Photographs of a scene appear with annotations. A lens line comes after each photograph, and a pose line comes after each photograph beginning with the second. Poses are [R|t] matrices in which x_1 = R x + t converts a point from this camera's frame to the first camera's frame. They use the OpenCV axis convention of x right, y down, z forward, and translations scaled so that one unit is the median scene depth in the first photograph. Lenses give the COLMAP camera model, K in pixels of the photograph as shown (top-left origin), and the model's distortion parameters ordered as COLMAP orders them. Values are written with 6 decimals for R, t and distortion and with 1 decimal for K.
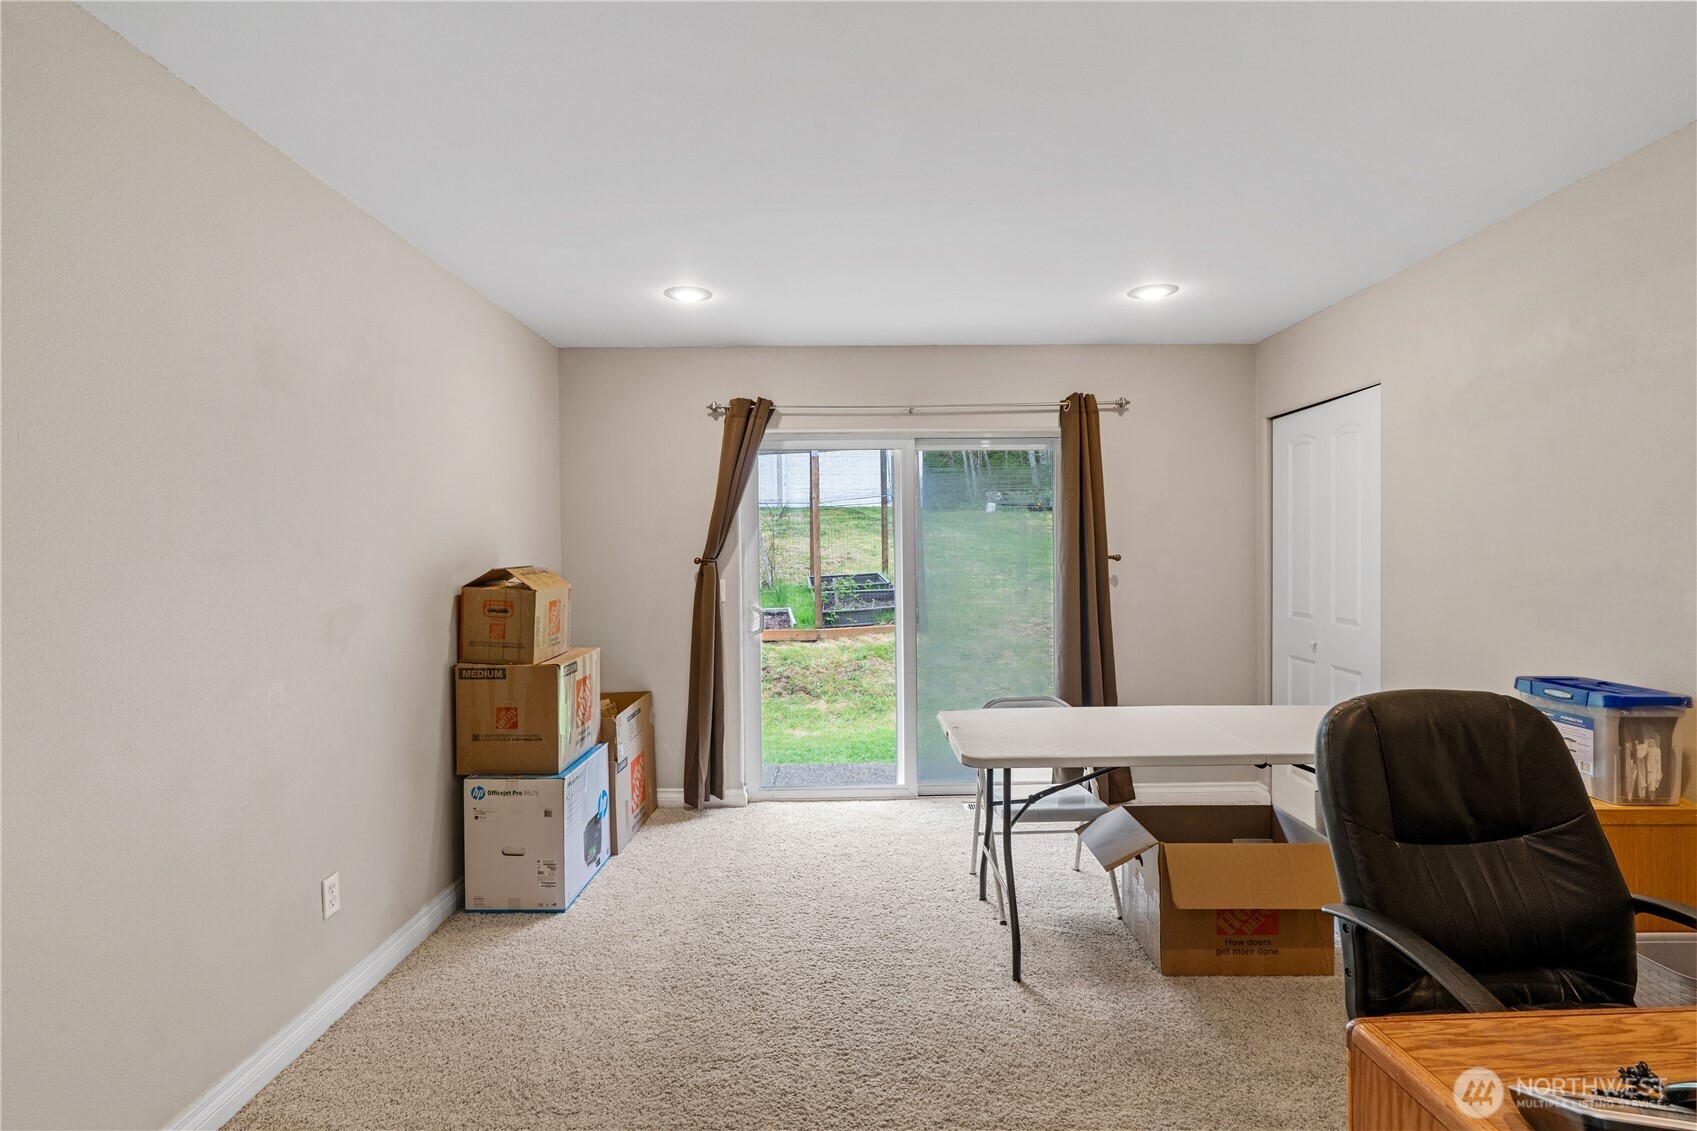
lens RADIAL K [[810.0, 0, 822.7], [0, 810.0, 558.0], [0, 0, 1]] dist [-0.005390, 0.001387]
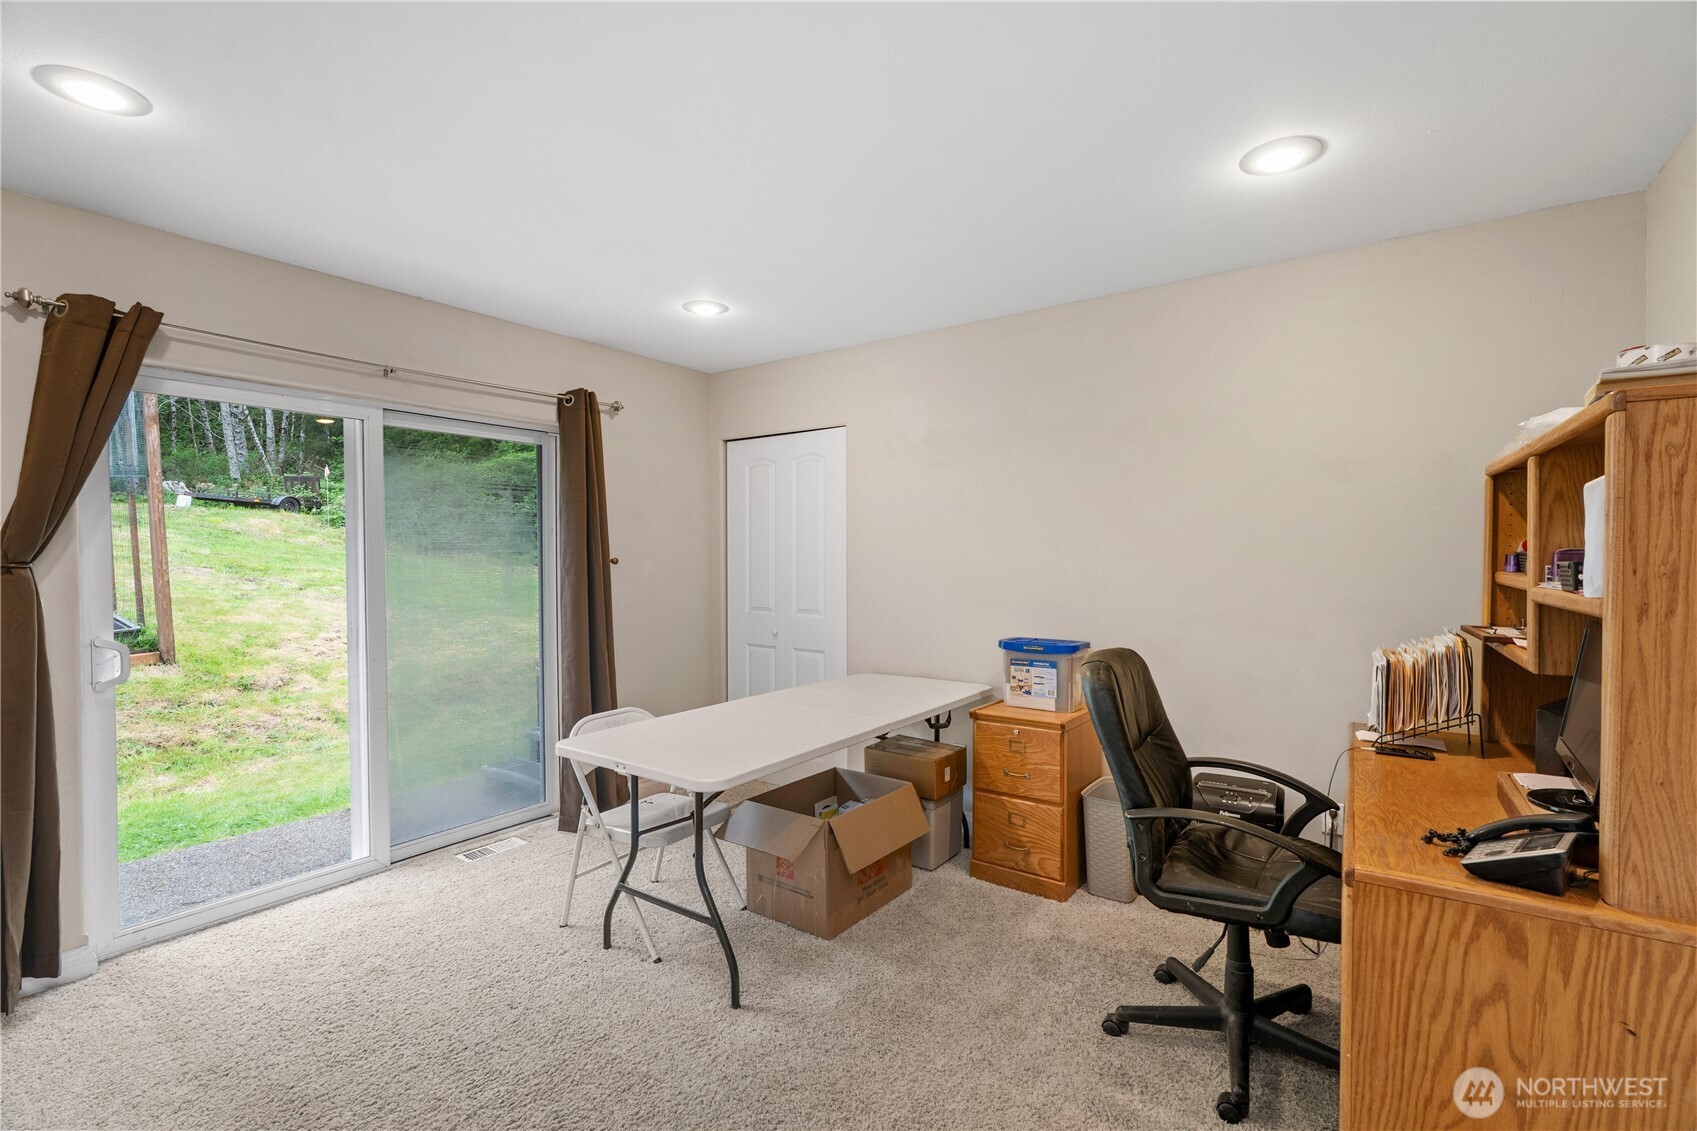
lens RADIAL K [[770.7, 0, 849.2], [0, 770.7, 561.5], [0, 0, 1]] dist [-0.007019, 0.003321]
pose [[0.583268, -0.000455, 0.812280, -0.238015], [0.002595, 0.999996, -0.001303, 0.002232], [-0.812276, 0.002868, 0.583267, 0.212901]]
